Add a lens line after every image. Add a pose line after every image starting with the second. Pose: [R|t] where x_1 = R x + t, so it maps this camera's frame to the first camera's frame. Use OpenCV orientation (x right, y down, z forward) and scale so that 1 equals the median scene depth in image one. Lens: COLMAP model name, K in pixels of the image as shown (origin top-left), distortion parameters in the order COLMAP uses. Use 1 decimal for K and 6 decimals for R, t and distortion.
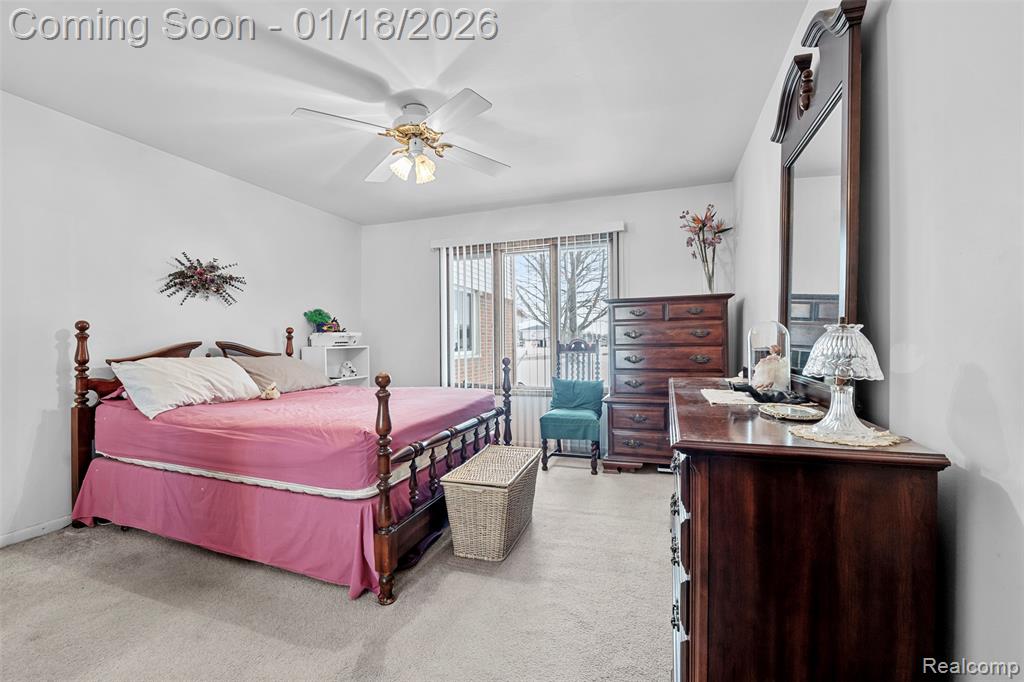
lens RADIAL K [[420.9, 0, 512.0], [0, 420.9, 341.0], [0, 0, 1]] dist [-0.001906, -0.000110]
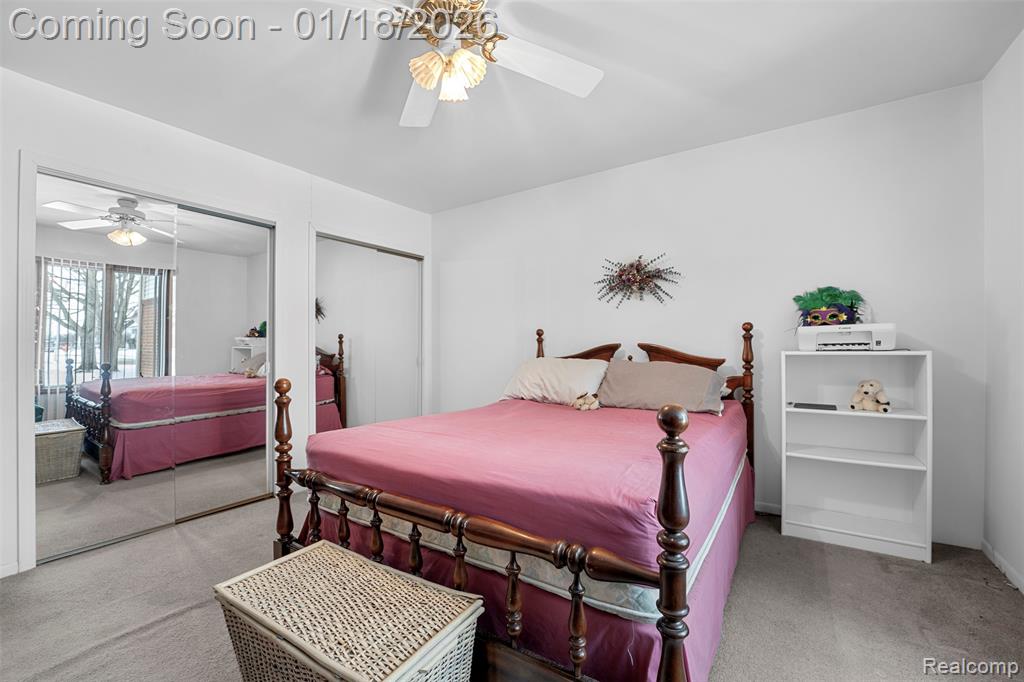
lens RADIAL K [[420.9, 0, 512.0], [0, 420.9, 341.0], [0, 0, 1]] dist [-0.001906, -0.000110]
pose [[-0.248535, -0.004481, -0.968613, 0.278879], [0.007724, 0.999948, -0.006608, -0.000470], [0.968592, -0.009123, -0.248487, 0.958664]]
